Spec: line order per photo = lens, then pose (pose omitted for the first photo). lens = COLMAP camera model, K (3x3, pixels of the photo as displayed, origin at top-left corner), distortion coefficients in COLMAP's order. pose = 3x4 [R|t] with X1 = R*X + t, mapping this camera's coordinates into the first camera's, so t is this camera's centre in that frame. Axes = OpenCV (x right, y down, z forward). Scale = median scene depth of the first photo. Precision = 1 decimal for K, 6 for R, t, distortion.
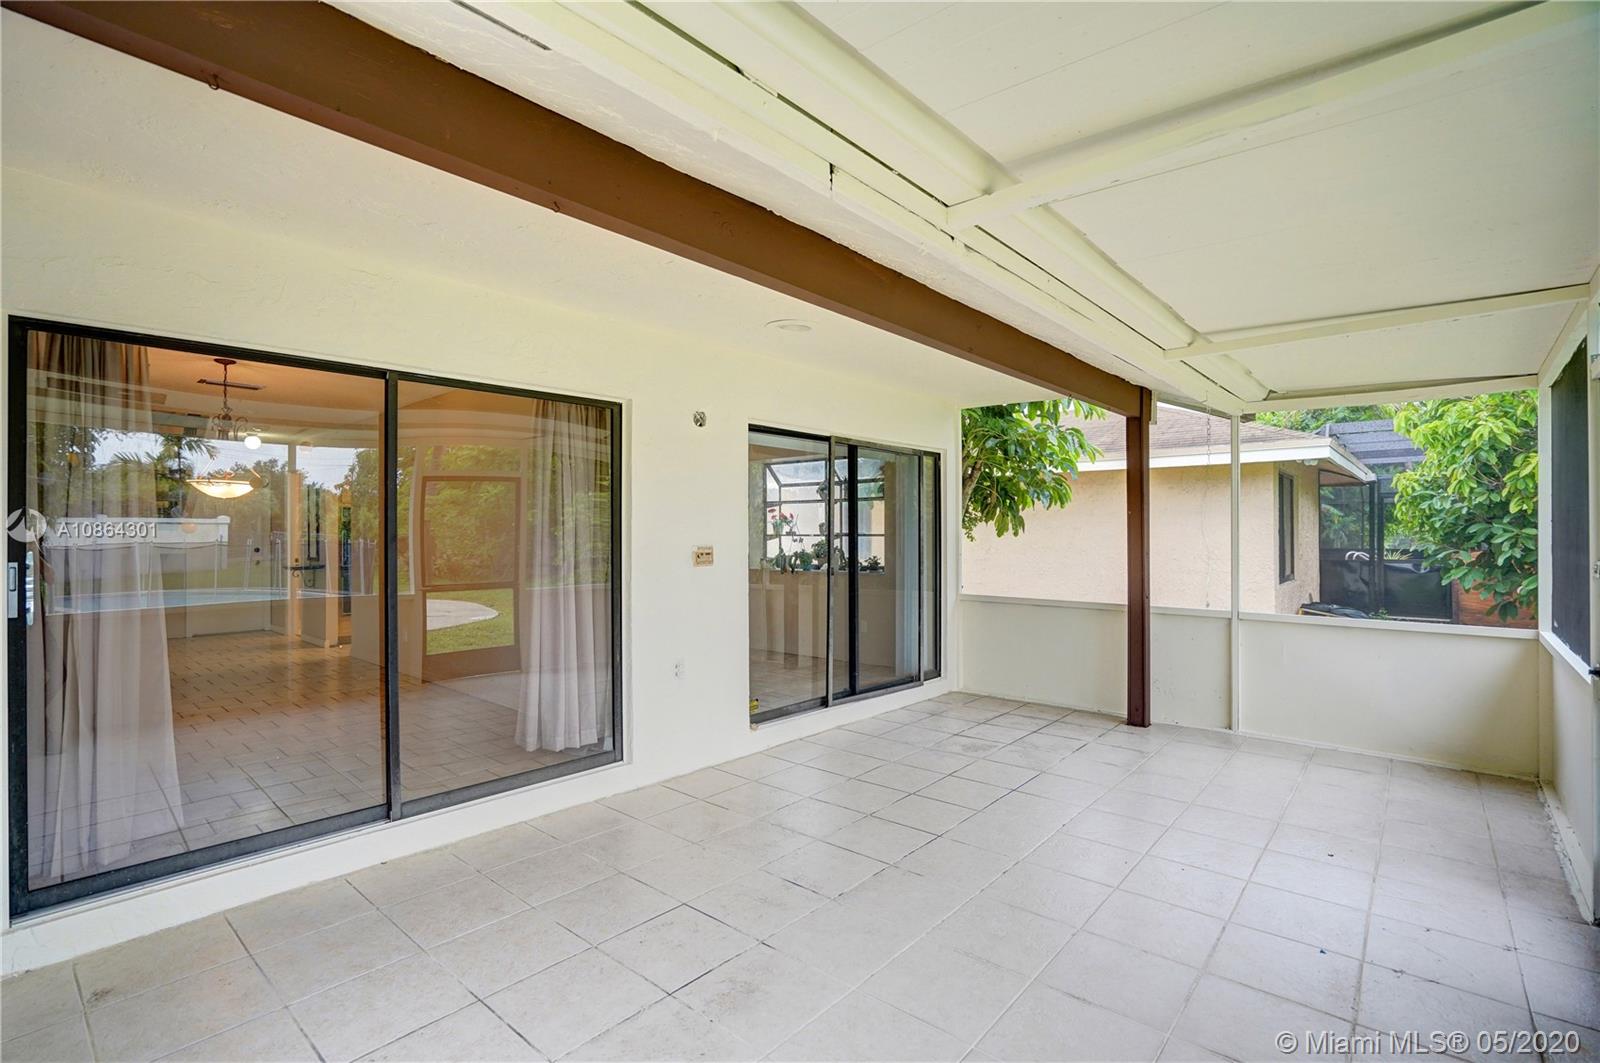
lens RADIAL K [[736.4, 0, 800.0], [0, 736.4, 531.5], [0, 0, 1]] dist [-0.033102, 0.000153]
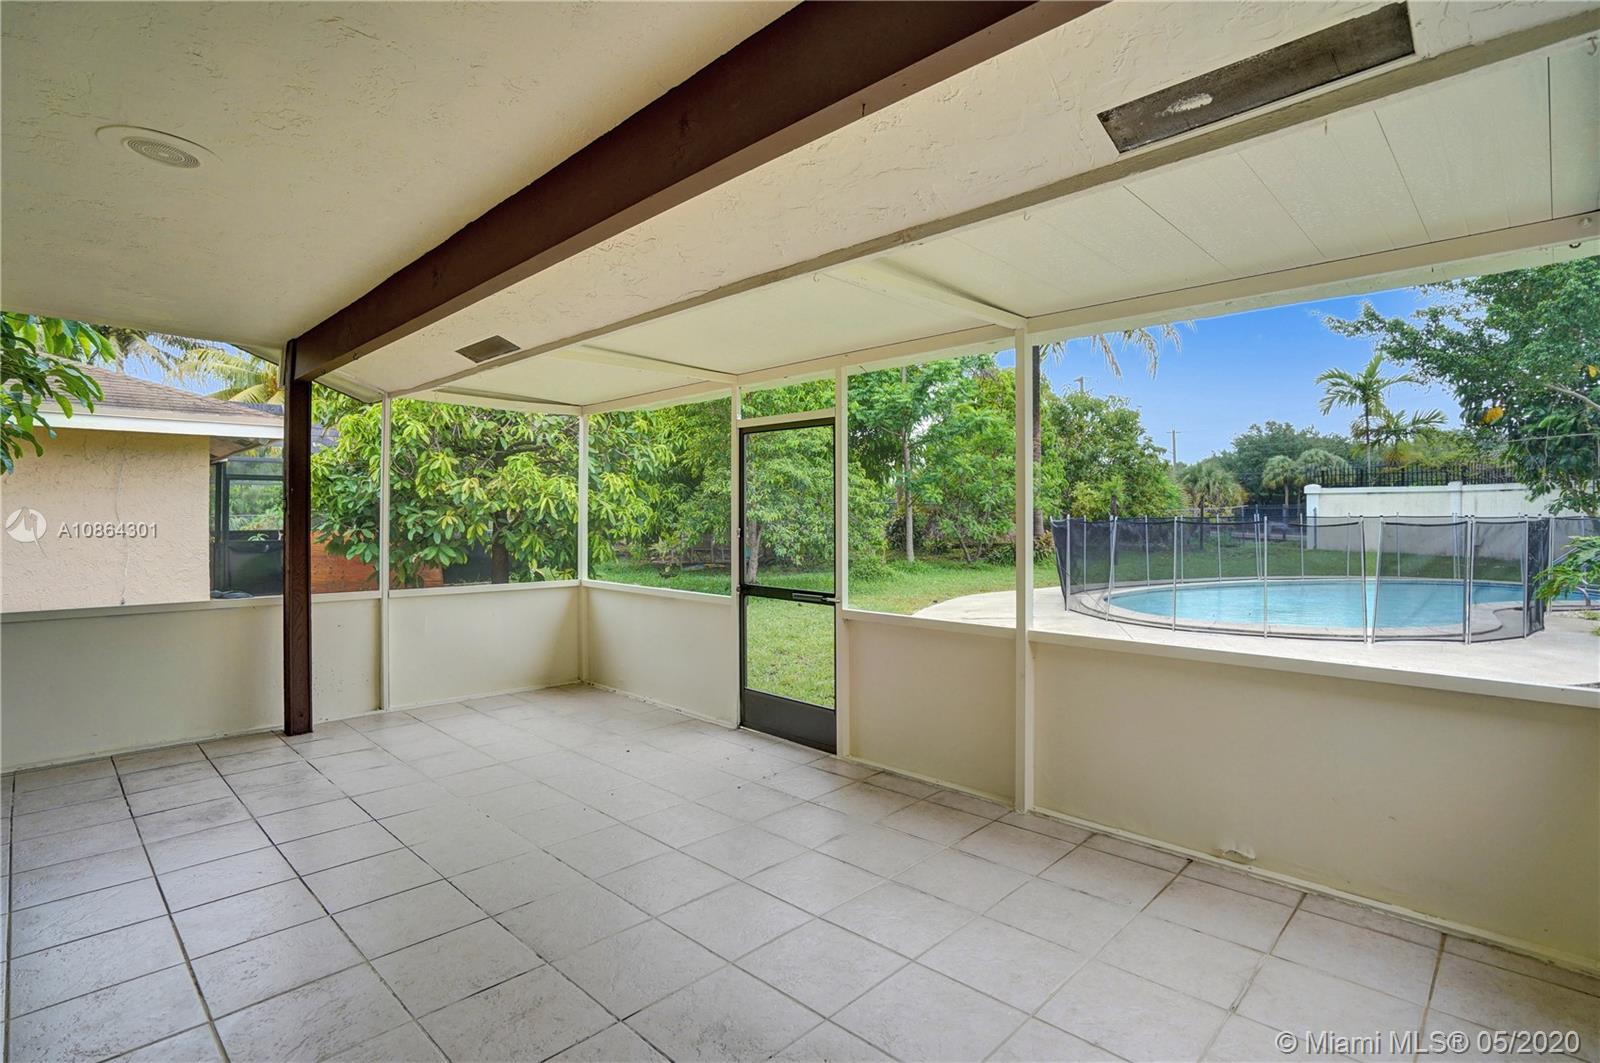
lens RADIAL K [[780.6, 0, 800.0], [0, 780.6, 531.5], [0, 0, 1]] dist [-0.065810, 0.000664]
pose [[0.041951, -0.022661, 0.998863, -0.408303], [-0.000184, 0.999743, 0.022688, 0.002580], [-0.999120, -0.001136, 0.041936, 0.358572]]
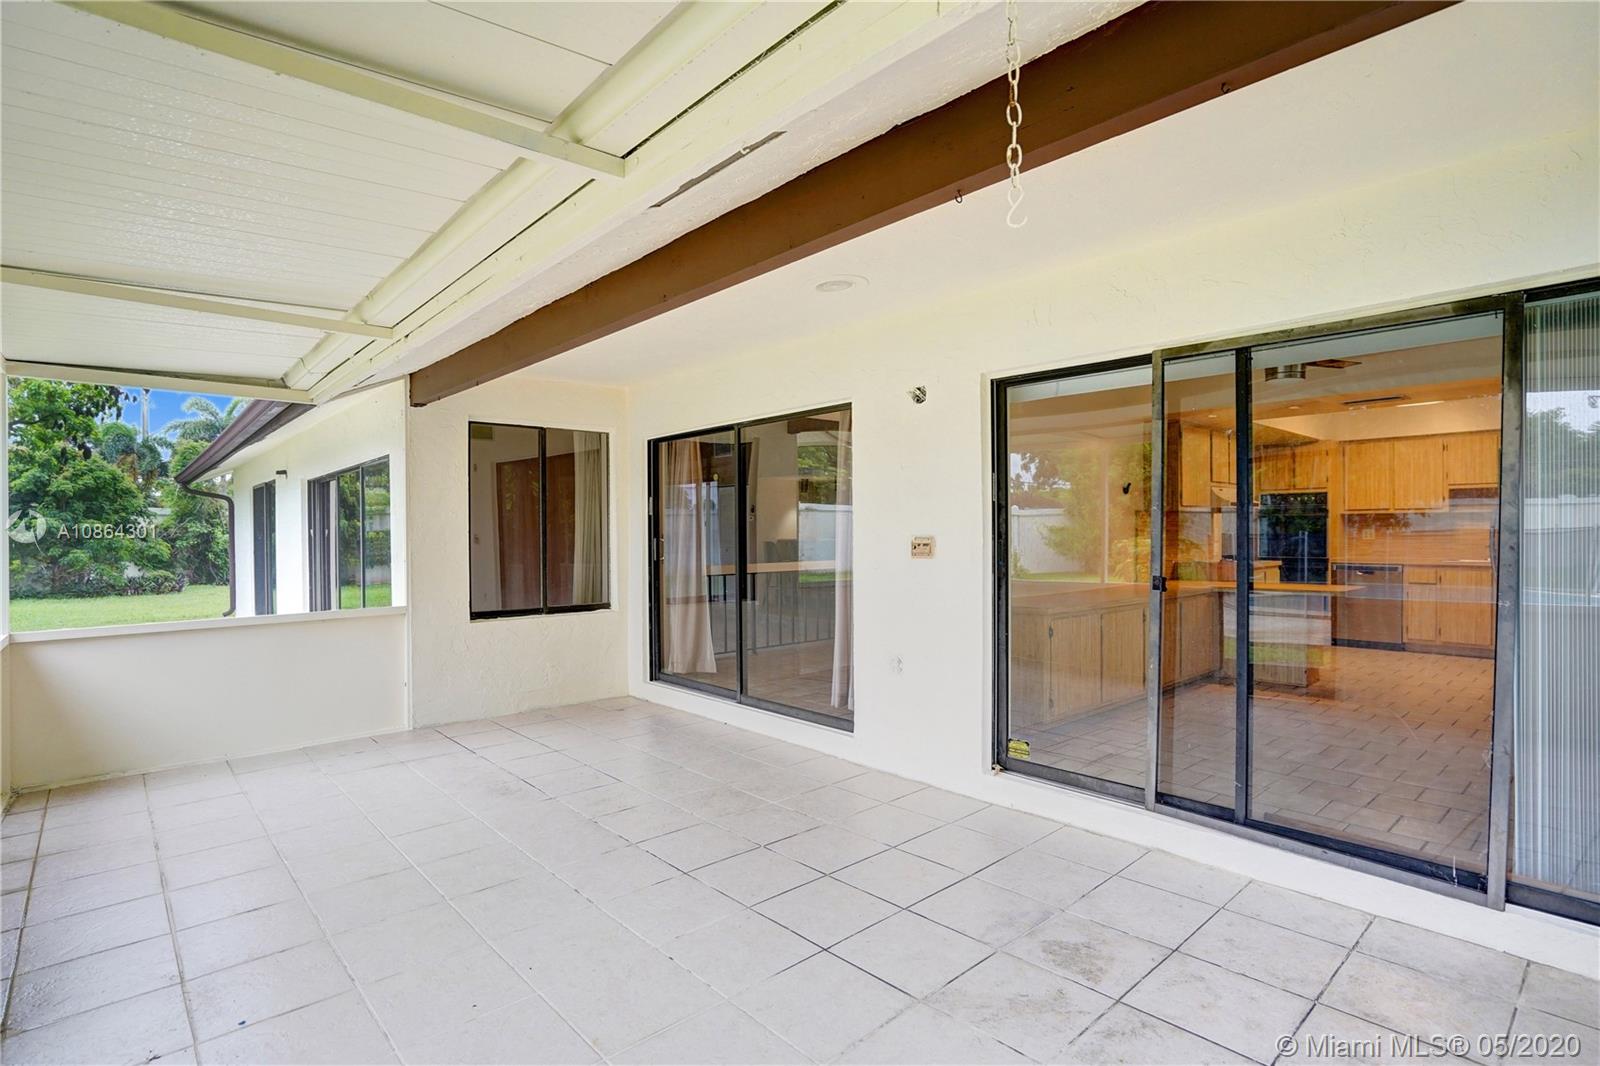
lens RADIAL K [[780.6, 0, 800.0], [0, 780.6, 533.0], [0, 0, 1]] dist [-0.065810, 0.000664]
pose [[-0.110018, 0.002295, -0.993927, 0.684414], [0.009517, 0.999954, 0.001256, 0.011305], [0.993884, -0.009321, -0.110035, 0.790954]]
